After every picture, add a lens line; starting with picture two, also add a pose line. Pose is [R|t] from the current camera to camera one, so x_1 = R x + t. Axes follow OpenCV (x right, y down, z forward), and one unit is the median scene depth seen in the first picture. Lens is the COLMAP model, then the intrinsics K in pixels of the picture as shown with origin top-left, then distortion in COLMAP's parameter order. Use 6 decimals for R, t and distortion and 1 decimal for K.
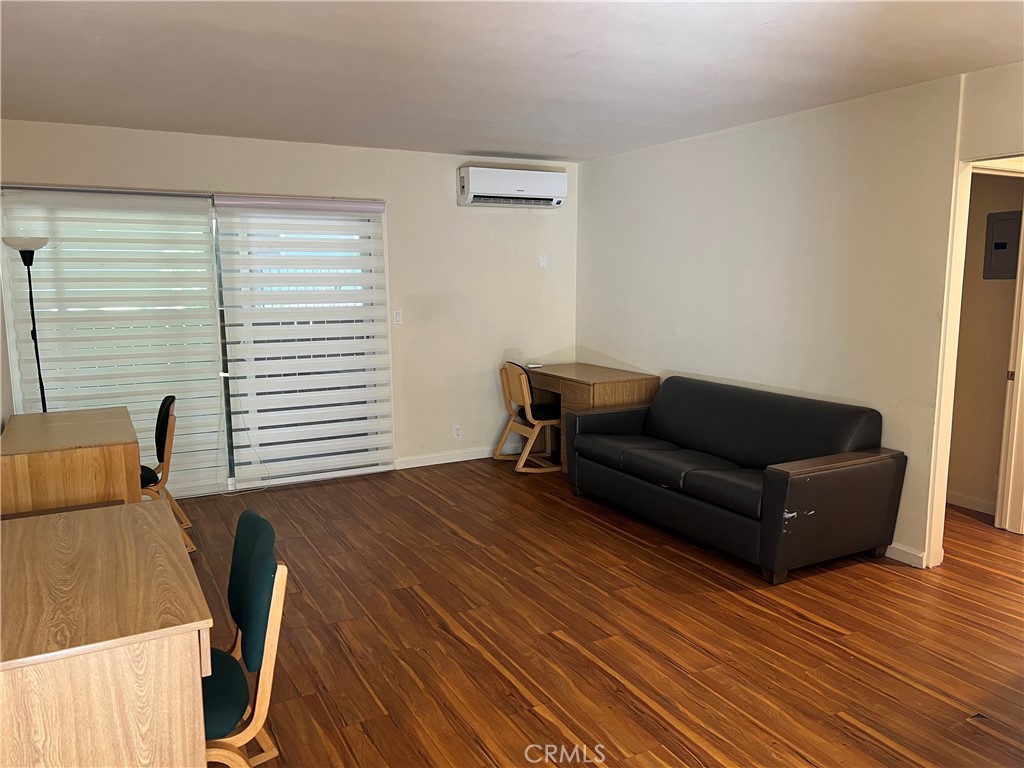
lens RADIAL K [[771.8, 0, 505.6], [0, 771.8, 393.4], [0, 0, 1]] dist [0.058765, -0.020274]
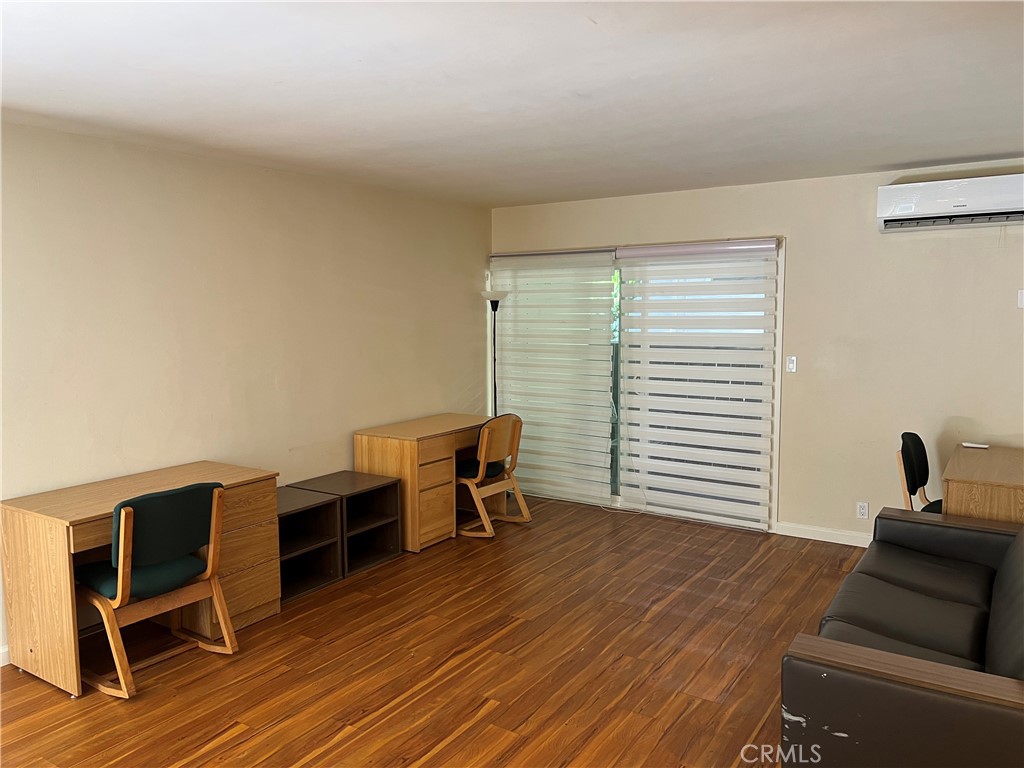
lens RADIAL K [[771.8, 0, 505.4], [0, 771.8, 373.0], [0, 0, 1]] dist [0.058765, -0.020274]
pose [[0.469684, 0.082843, -0.878939, 0.628581], [-0.126466, 0.991633, 0.025884, -0.088384], [0.873729, 0.098999, 0.476231, 0.358770]]
